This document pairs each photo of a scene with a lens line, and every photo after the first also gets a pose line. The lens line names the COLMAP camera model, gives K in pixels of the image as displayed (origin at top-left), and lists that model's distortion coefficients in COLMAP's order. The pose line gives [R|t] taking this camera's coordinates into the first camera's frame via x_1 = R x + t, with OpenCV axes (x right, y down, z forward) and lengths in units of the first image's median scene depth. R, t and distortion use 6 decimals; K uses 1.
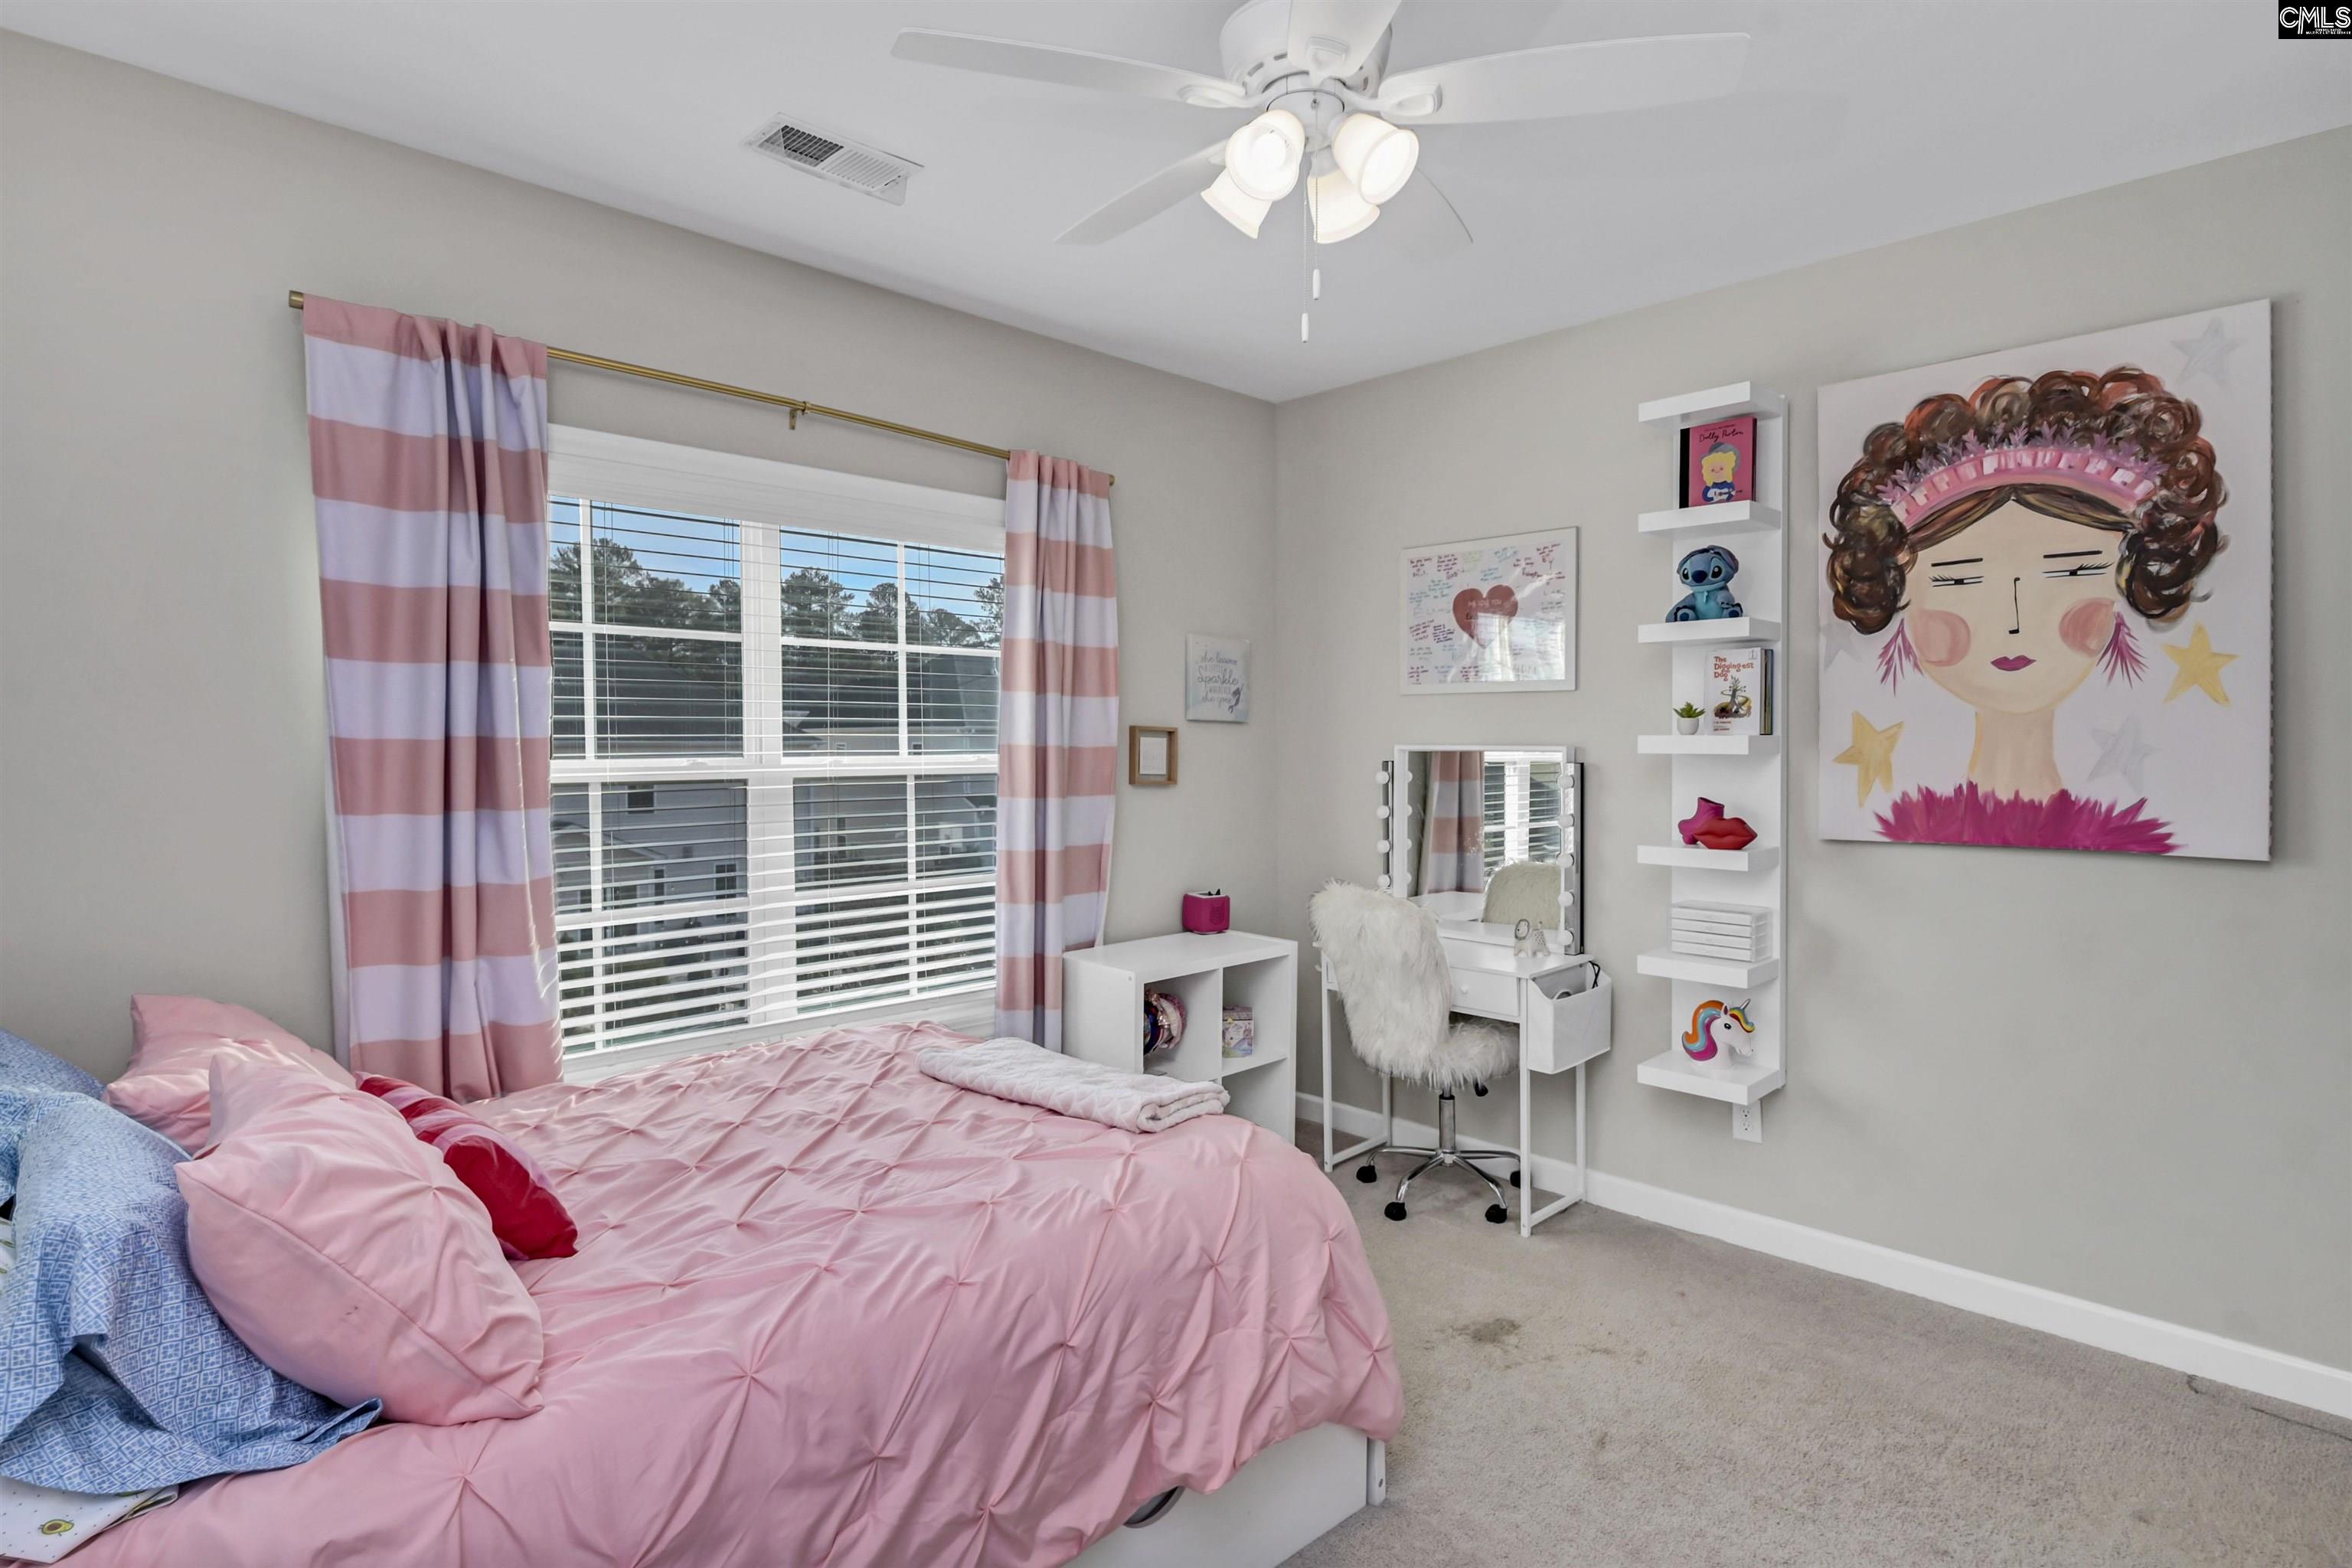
lens RADIAL K [[1239.1, 0, 1172.0], [0, 1239.1, 752.0], [0, 0, 1]] dist [0.000292, -0.000659]
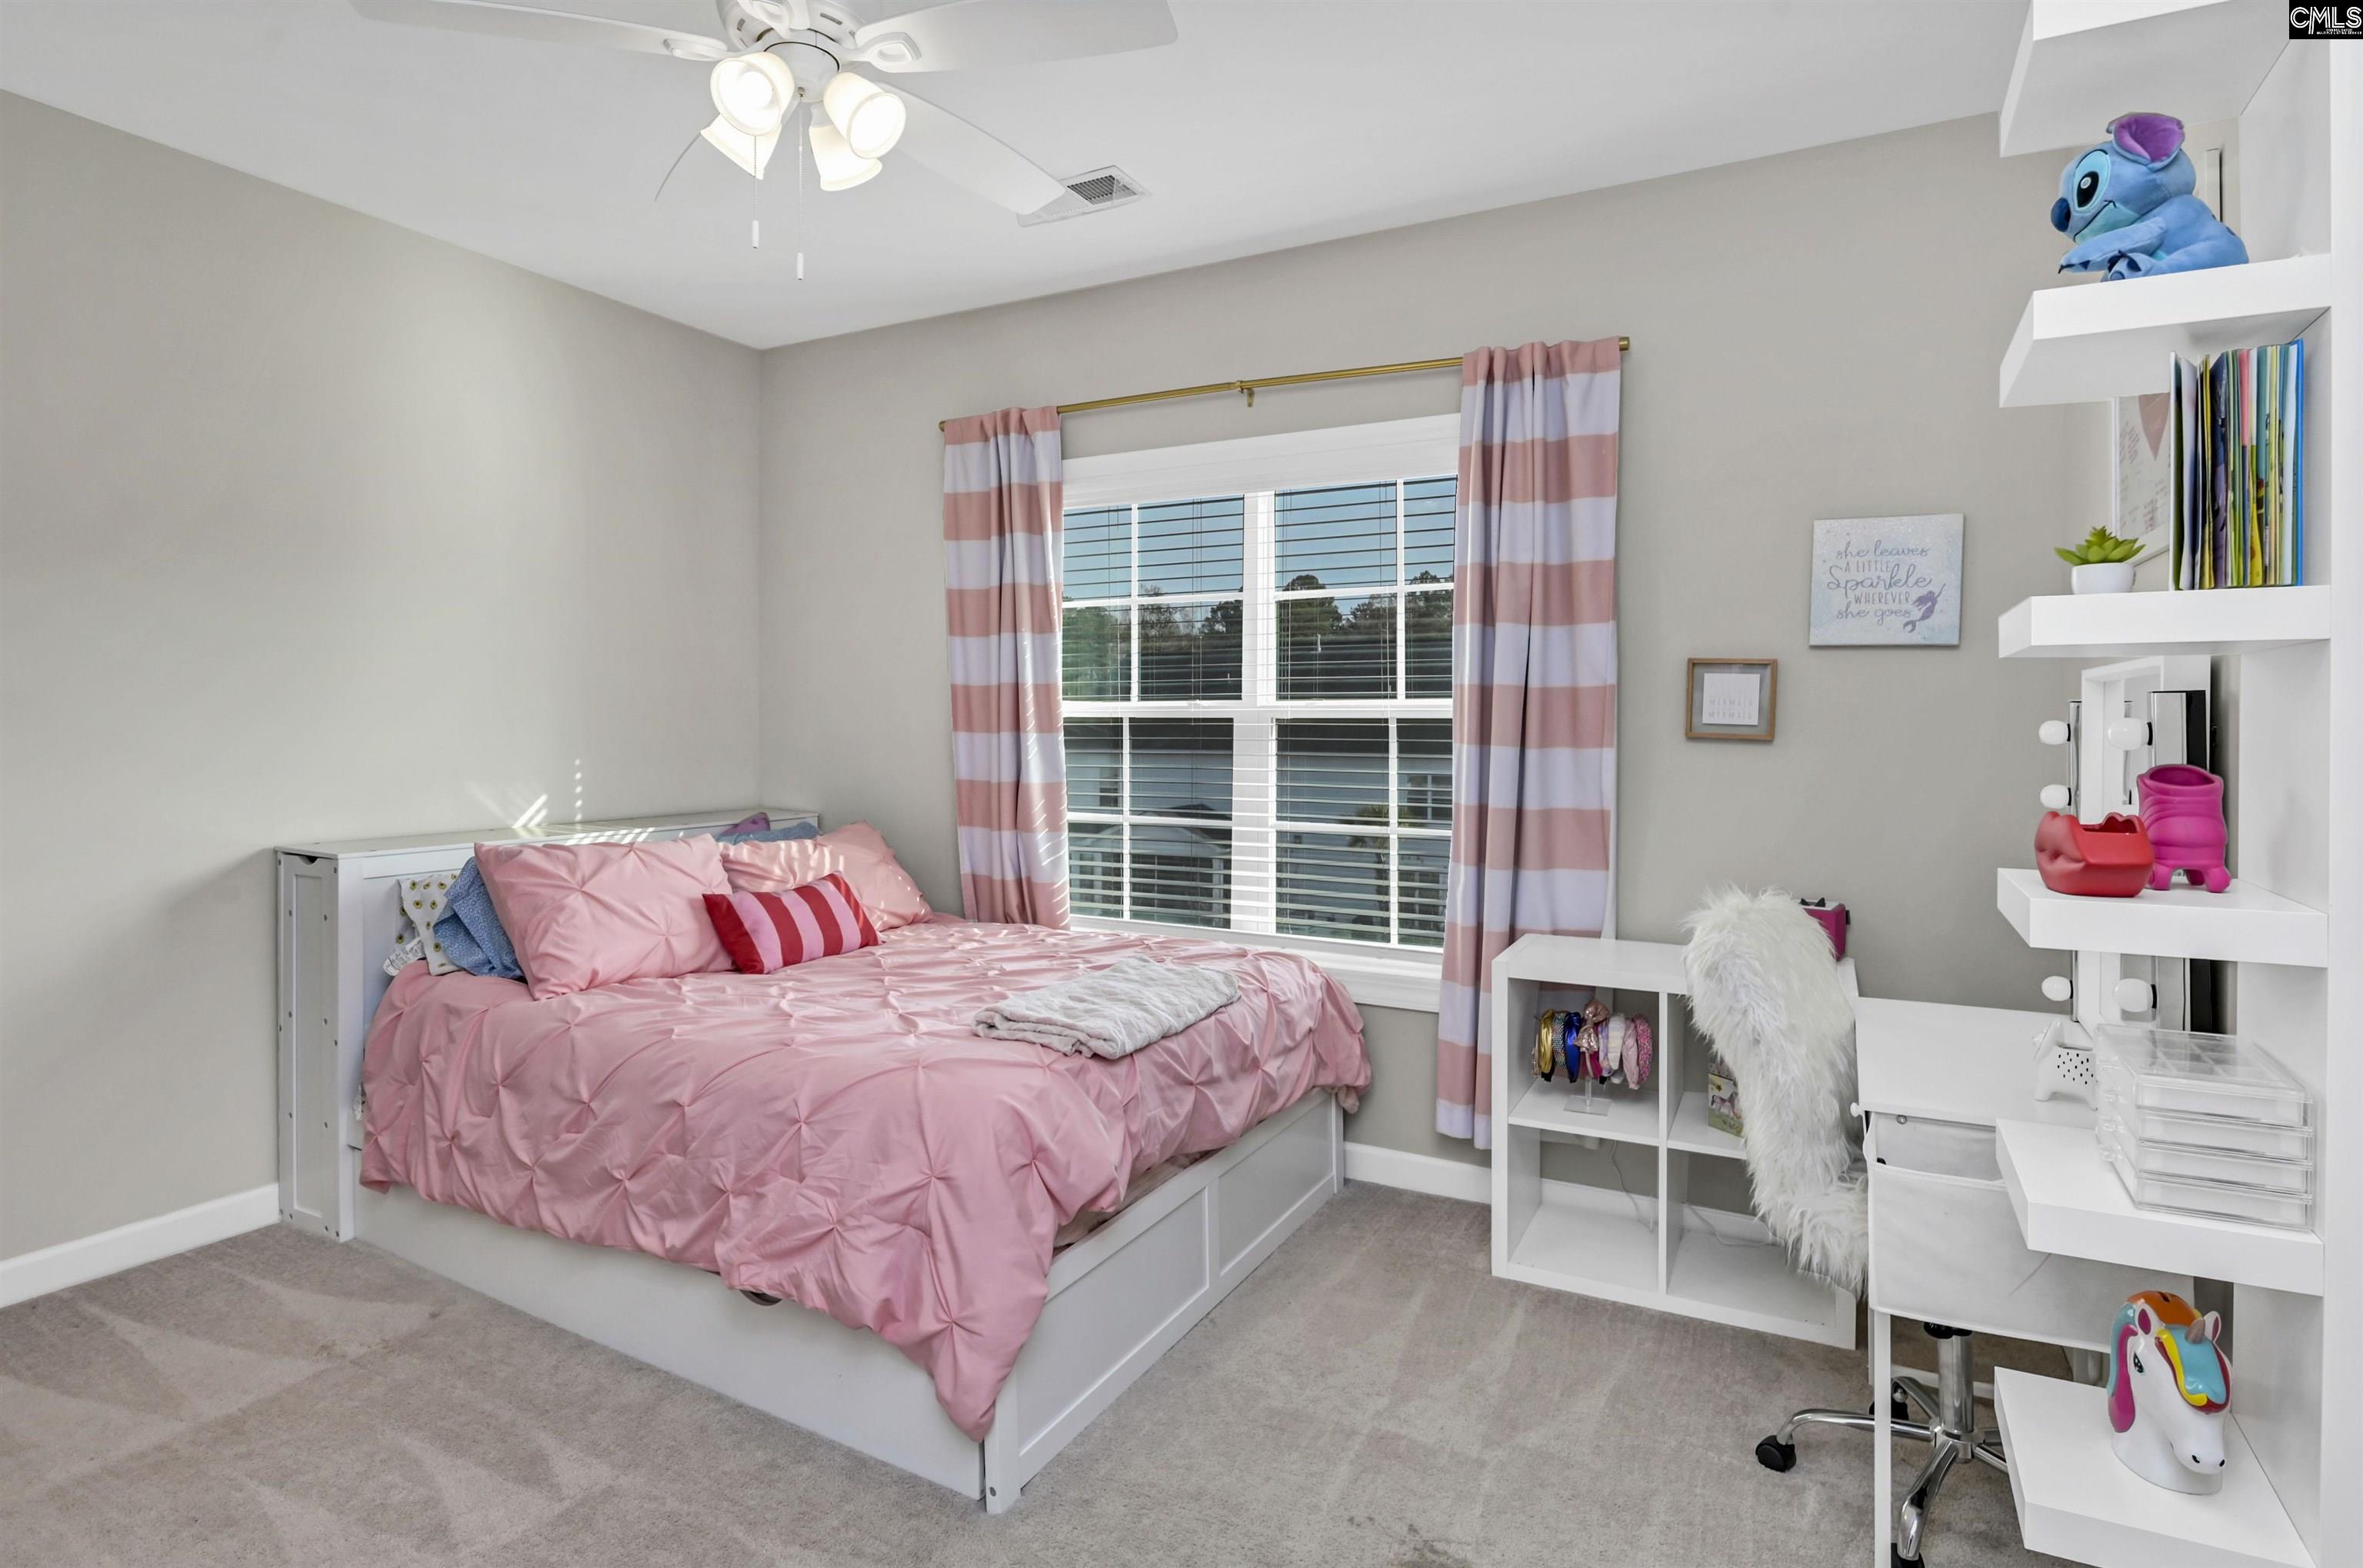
lens RADIAL K [[1256.8, 0, 1178.6], [0, 1256.8, 726.7], [0, 0, 1]] dist [0.047974, -0.000156]
pose [[0.289559, 0.010116, -0.957107, 0.697545], [-0.009699, 0.999924, 0.007634, 0.019682], [0.957111, 0.007073, 0.289635, 0.547580]]
